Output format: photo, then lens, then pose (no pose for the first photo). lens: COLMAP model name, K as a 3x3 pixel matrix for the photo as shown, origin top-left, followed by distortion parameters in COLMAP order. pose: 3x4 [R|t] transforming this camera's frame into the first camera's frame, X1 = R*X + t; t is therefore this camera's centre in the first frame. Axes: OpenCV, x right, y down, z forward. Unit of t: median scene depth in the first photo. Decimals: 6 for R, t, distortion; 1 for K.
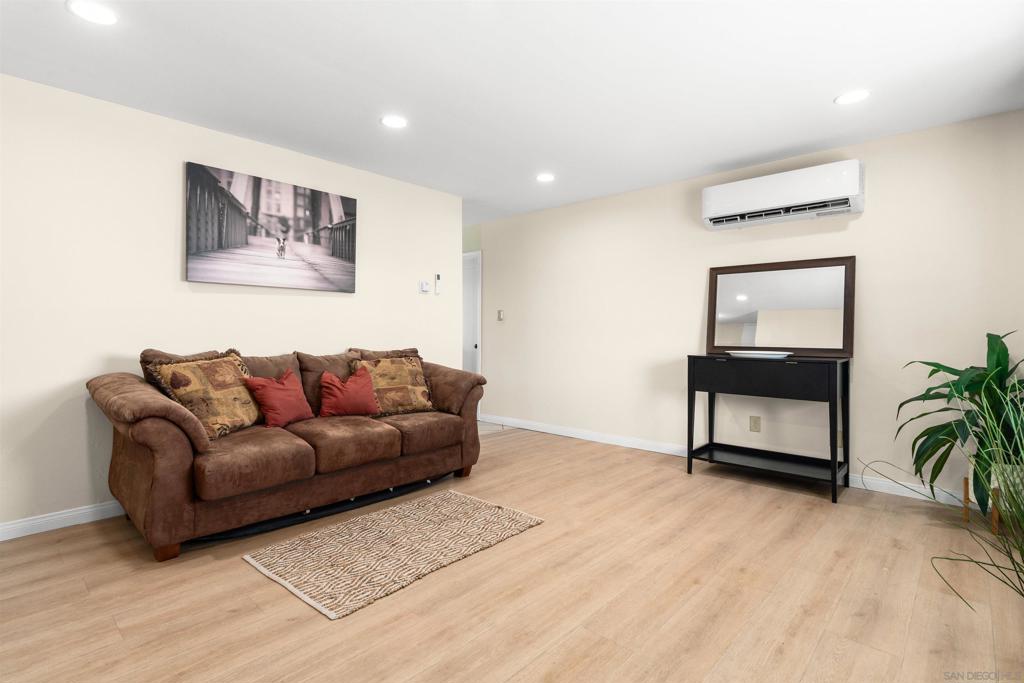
lens RADIAL K [[495.2, 0, 512.0], [0, 495.2, 341.5], [0, 0, 1]] dist [-0.018867, -0.000054]
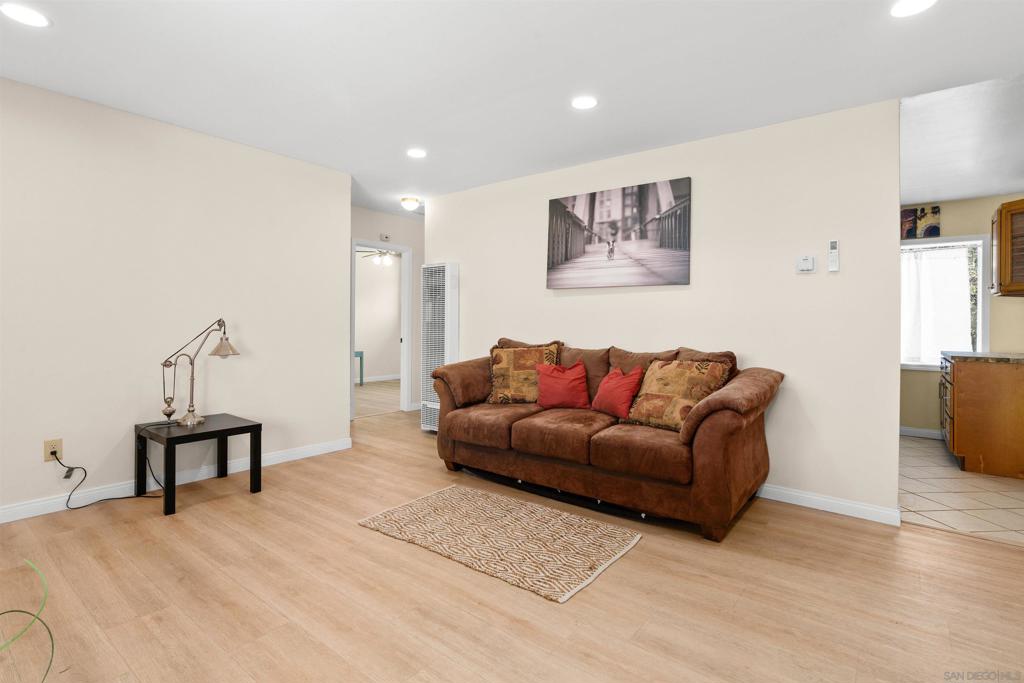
lens RADIAL K [[502.5, 0, 509.1], [0, 502.5, 326.0], [0, 0, 1]] dist [-0.002240, 0.000080]
pose [[0.074702, 0.000820, -0.997206, 0.624084], [-0.032583, 0.999468, -0.001619, -0.014760], [0.996673, 0.032613, 0.074689, 0.713255]]
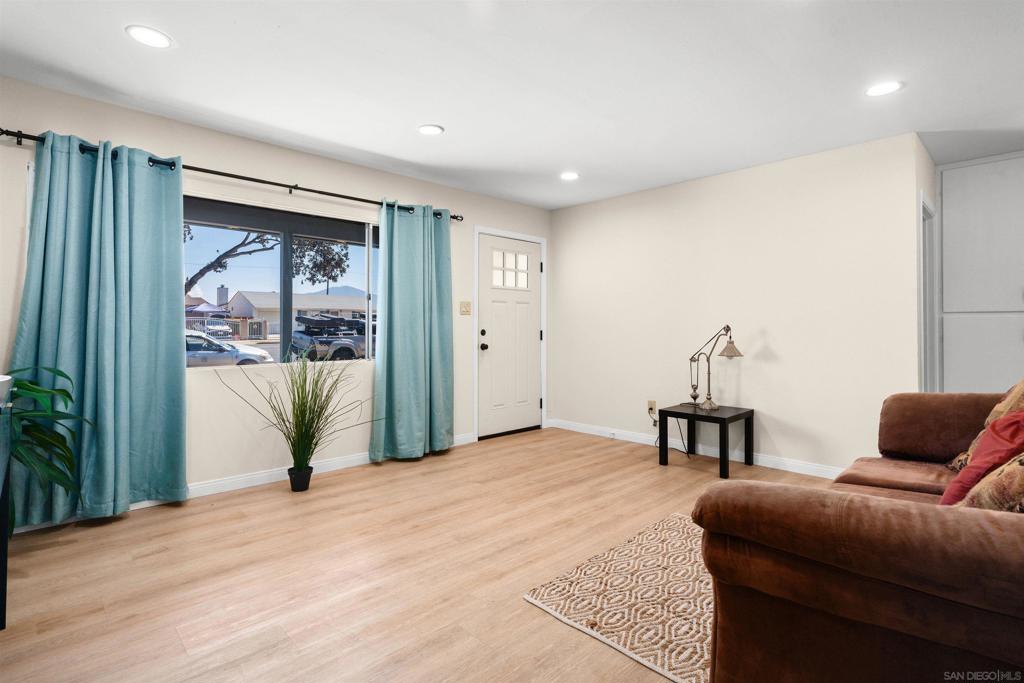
lens RADIAL K [[502.5, 0, 509.1], [0, 502.5, 326.0], [0, 0, 1]] dist [-0.002240, 0.000080]
pose [[-0.997894, -0.003534, 0.064766, 0.034369], [-0.002333, 0.999824, 0.018609, -0.030567], [-0.064820, 0.018419, -0.997727, 1.411646]]
